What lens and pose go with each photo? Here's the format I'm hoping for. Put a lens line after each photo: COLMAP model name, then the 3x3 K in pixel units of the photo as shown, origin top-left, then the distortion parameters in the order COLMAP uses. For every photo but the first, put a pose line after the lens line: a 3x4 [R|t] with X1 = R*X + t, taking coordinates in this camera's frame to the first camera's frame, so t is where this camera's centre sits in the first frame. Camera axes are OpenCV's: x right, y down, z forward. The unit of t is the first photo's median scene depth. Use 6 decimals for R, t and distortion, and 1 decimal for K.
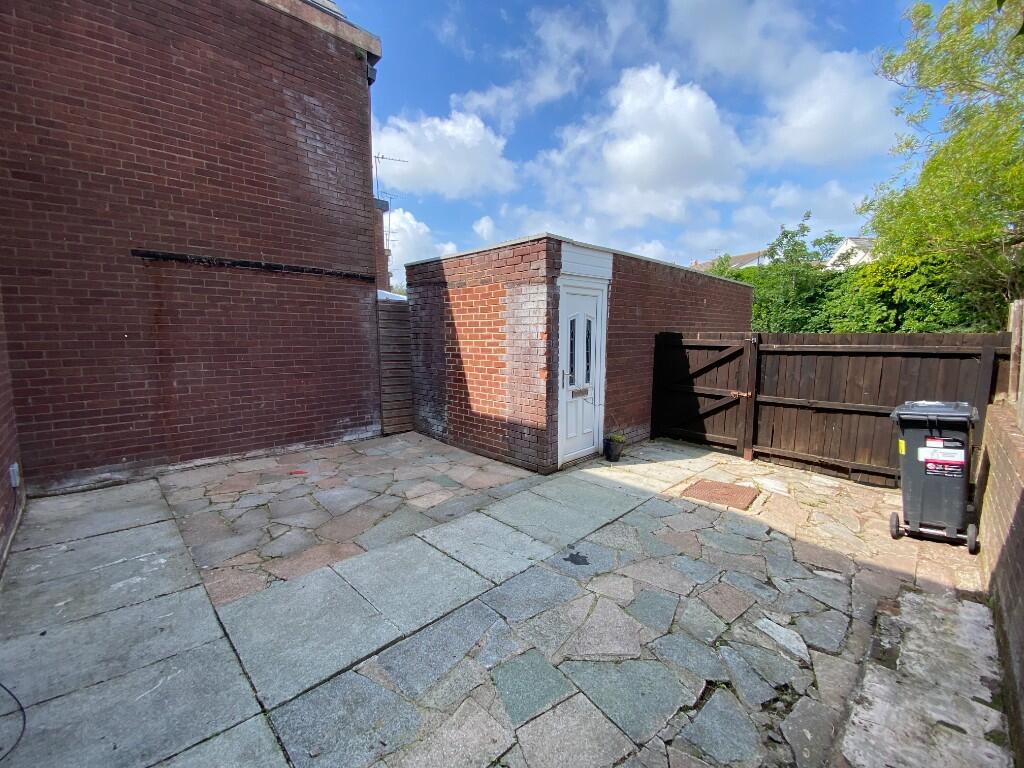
lens RADIAL K [[412.4, 0, 510.4], [0, 412.4, 390.6], [0, 0, 1]] dist [-0.012798, -0.003146]
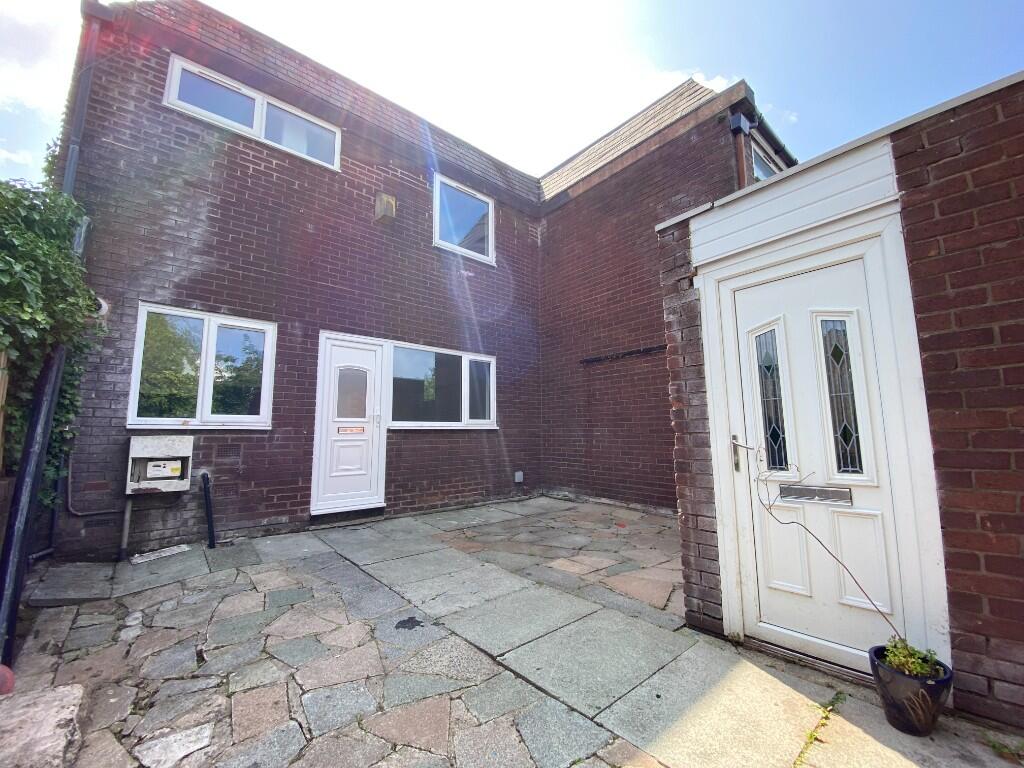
lens RADIAL K [[412.4, 0, 505.2], [0, 412.4, 385.7], [0, 0, 1]] dist [-0.012798, -0.003146]
pose [[-0.093760, -0.115002, -0.988931, 0.699162], [-0.118367, 0.987549, -0.103619, -0.025467], [0.988533, 0.107342, -0.106205, 0.794525]]
